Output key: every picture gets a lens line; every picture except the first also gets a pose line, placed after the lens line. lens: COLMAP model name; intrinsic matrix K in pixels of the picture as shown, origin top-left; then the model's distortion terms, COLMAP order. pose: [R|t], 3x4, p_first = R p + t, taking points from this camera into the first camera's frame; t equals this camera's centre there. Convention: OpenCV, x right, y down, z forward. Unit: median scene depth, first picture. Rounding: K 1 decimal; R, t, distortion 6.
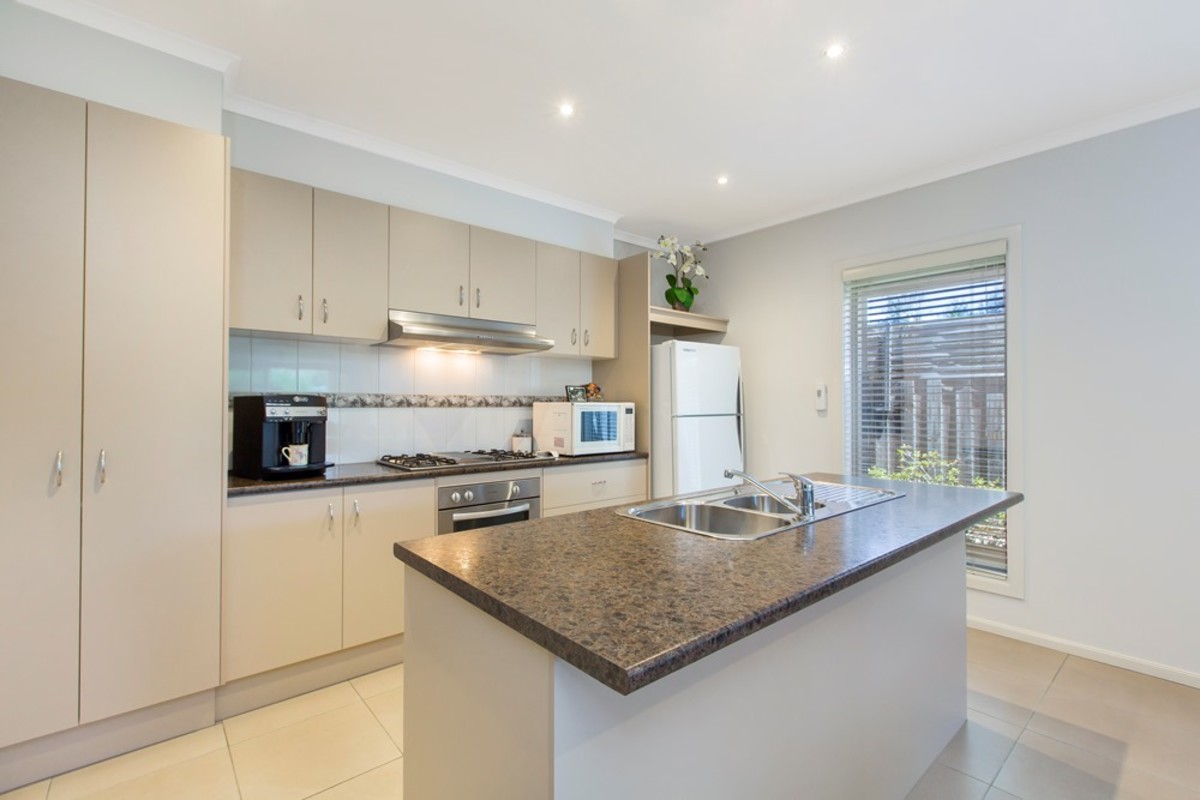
lens RADIAL K [[534.6, 0, 601.3], [0, 534.6, 399.4], [0, 0, 1]] dist [-0.001529, 0.000261]
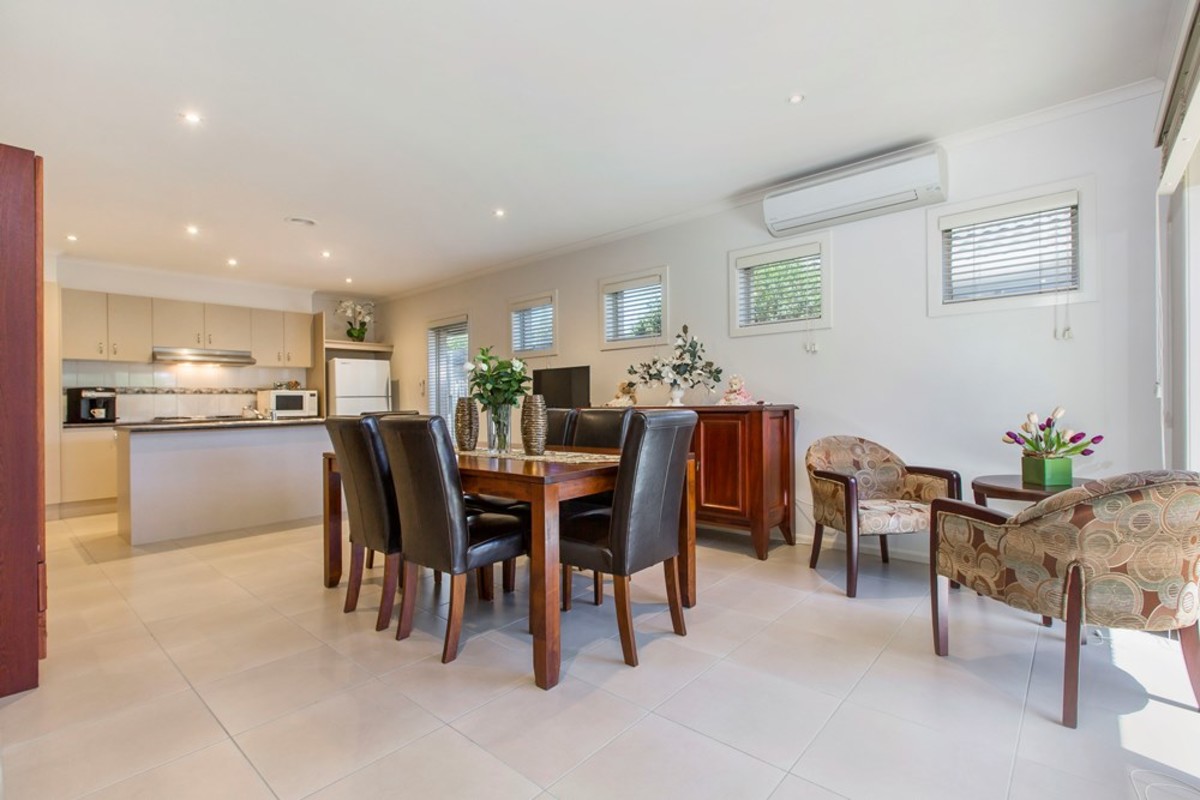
lens RADIAL K [[534.6, 0, 638.9], [0, 534.6, 405.8], [0, 0, 1]] dist [-0.001529, 0.000261]
pose [[0.984312, -0.020415, 0.175251, 0.960473], [0.017892, 0.999712, 0.015965, 0.055935], [-0.175527, -0.012579, 0.984394, -1.220467]]
